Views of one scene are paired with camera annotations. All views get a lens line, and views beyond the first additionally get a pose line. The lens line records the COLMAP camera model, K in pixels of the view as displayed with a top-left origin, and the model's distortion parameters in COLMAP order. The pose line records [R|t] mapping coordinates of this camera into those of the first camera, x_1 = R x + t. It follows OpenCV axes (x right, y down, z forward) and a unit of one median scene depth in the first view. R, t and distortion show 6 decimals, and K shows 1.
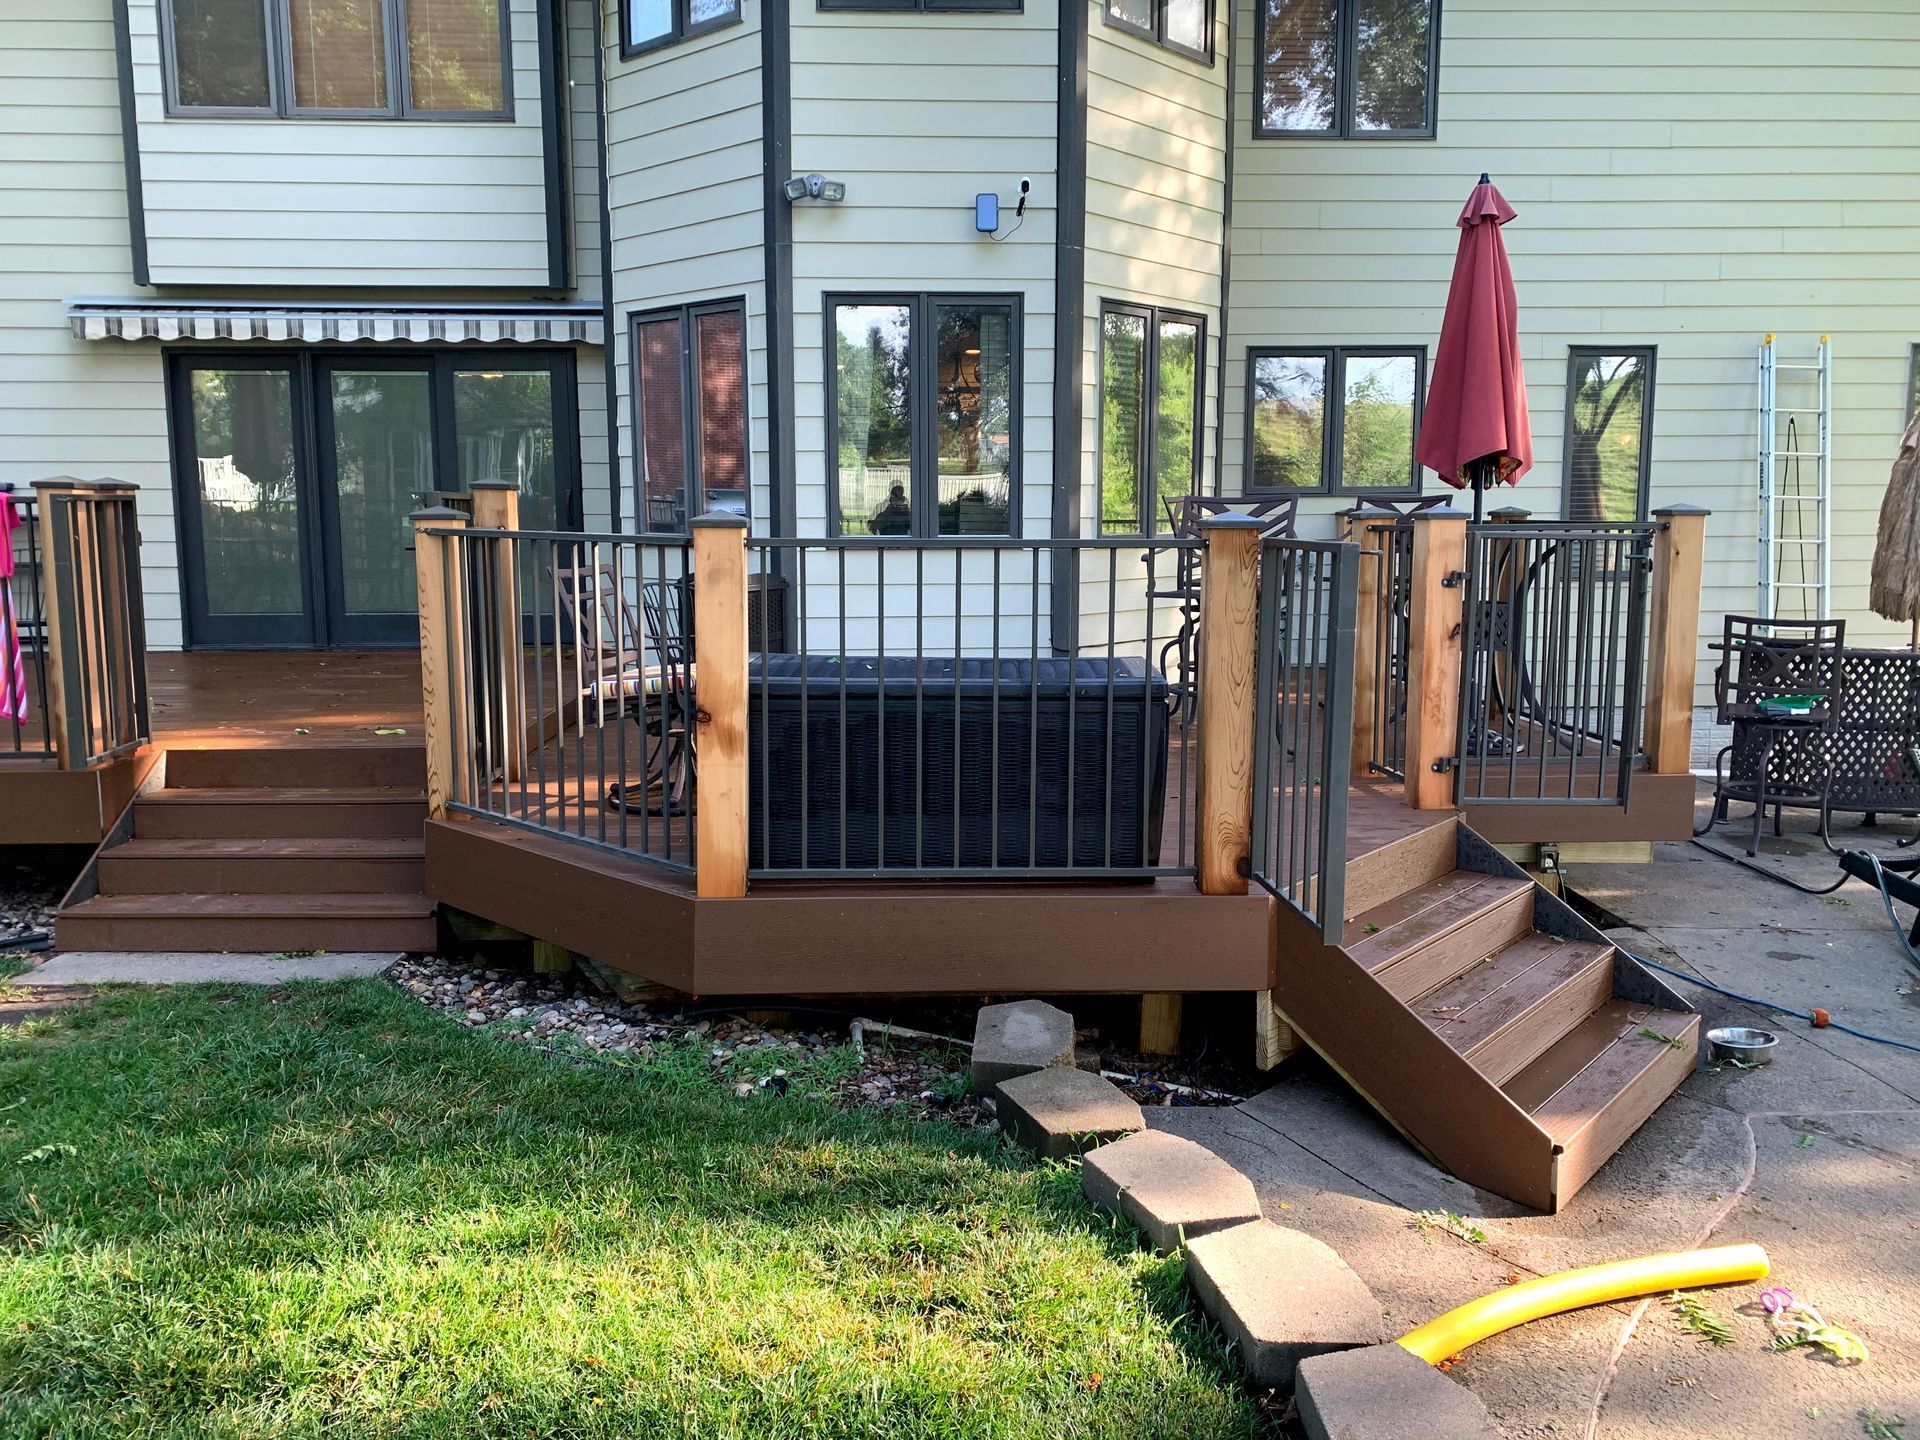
lens RADIAL K [[1460.3, 0, 959.7], [0, 1460.3, 706.8], [0, 0, 1]] dist [0.012349, -0.006038]
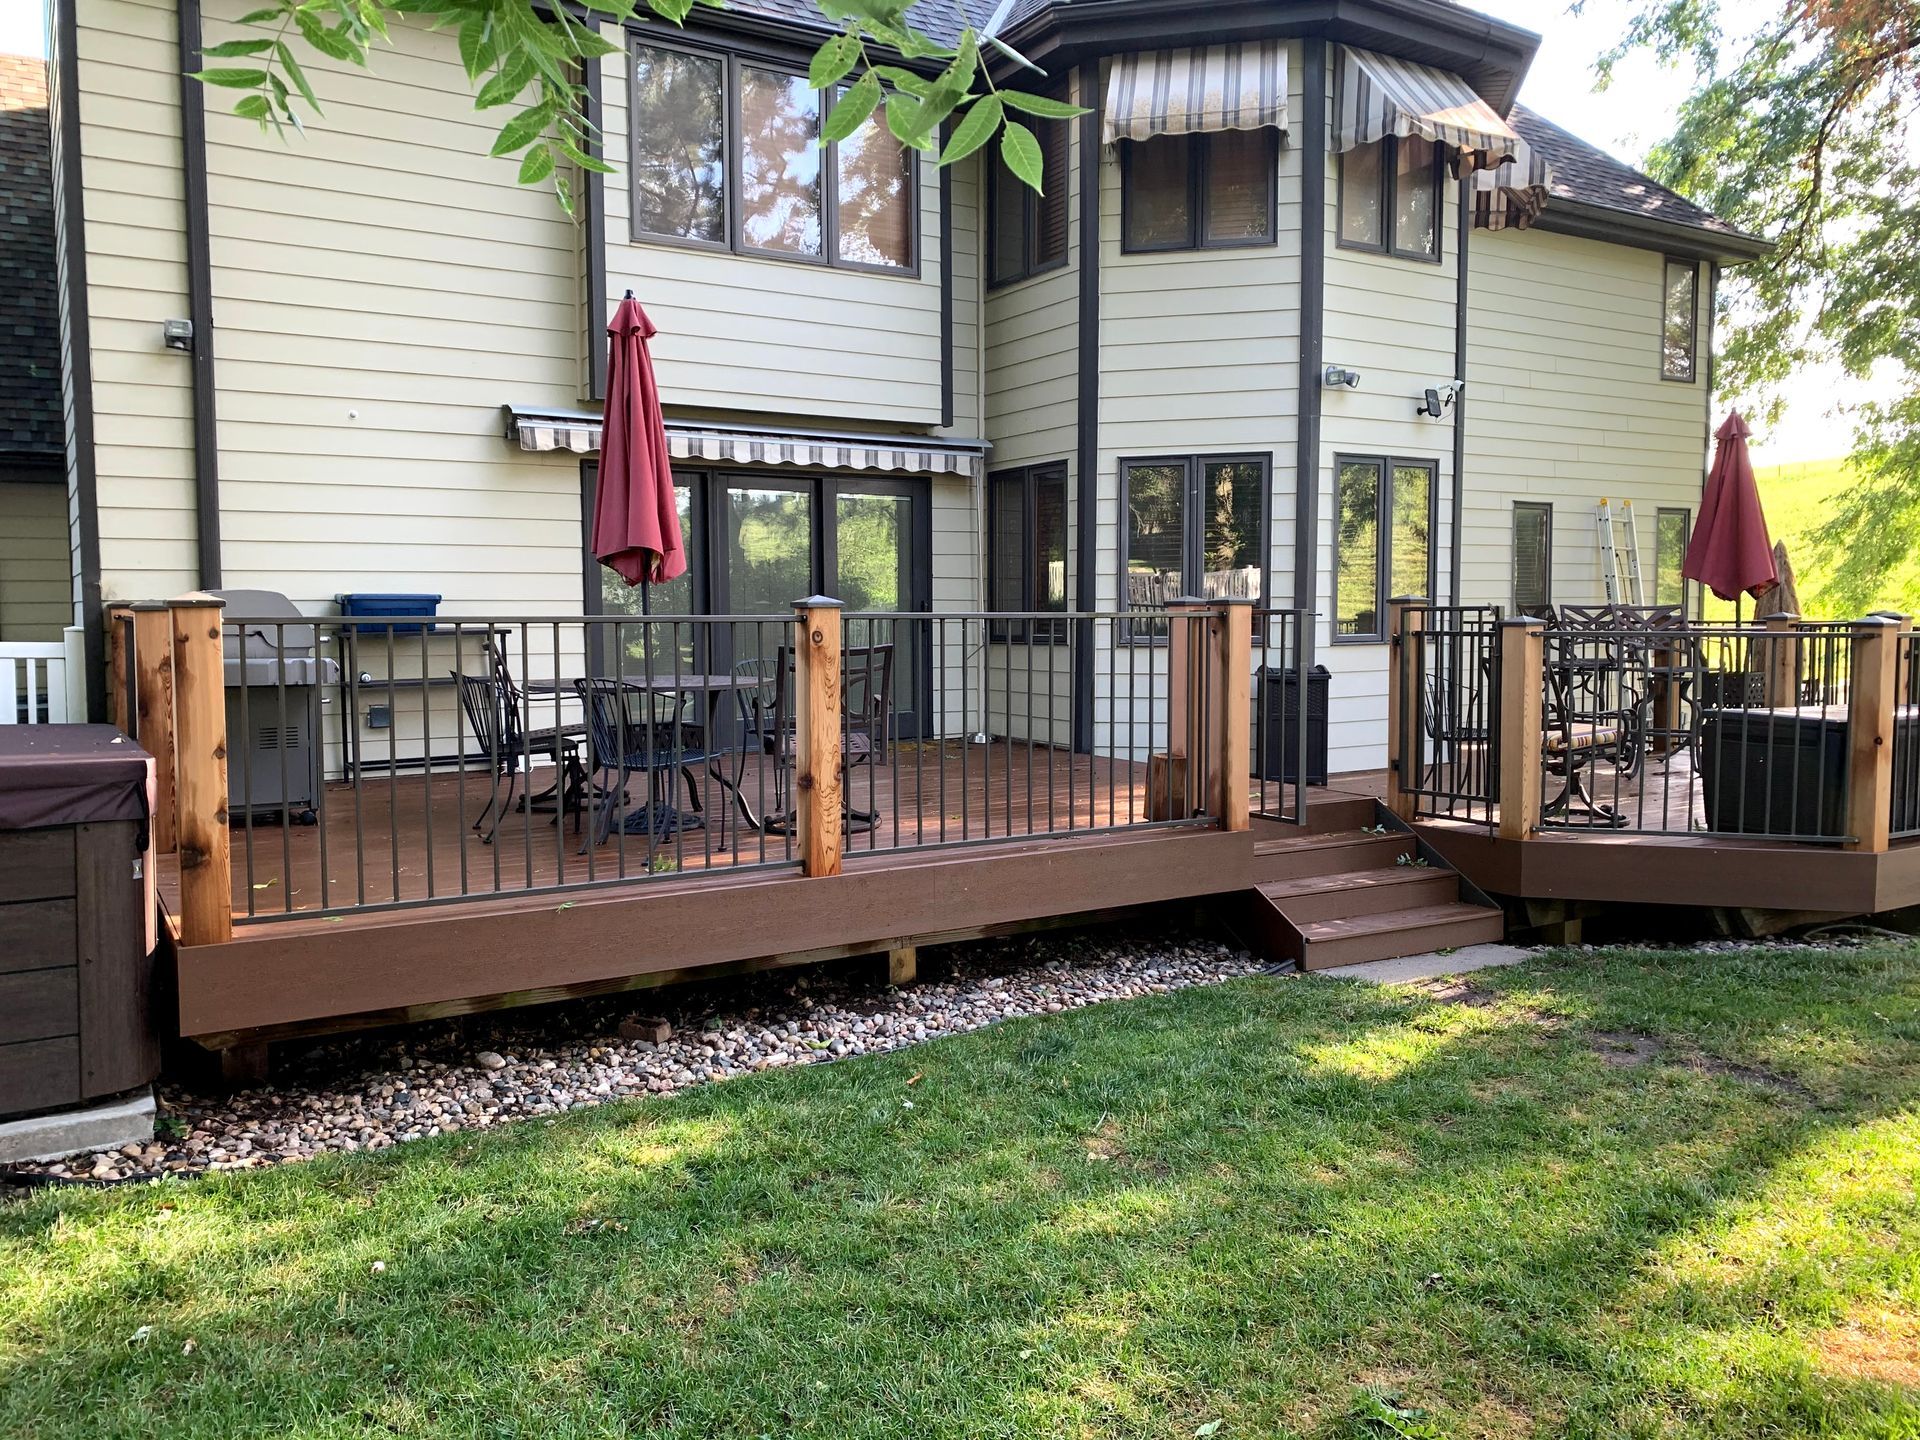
lens RADIAL K [[1460.3, 0, 957.4], [0, 1460.3, 726.9], [0, 0, 1]] dist [0.012349, -0.006038]
pose [[0.877248, -0.037122, 0.478600, -0.822674], [0.067803, 0.996592, -0.046979, -0.000477], [-0.475225, 0.073663, 0.876775, 0.021796]]
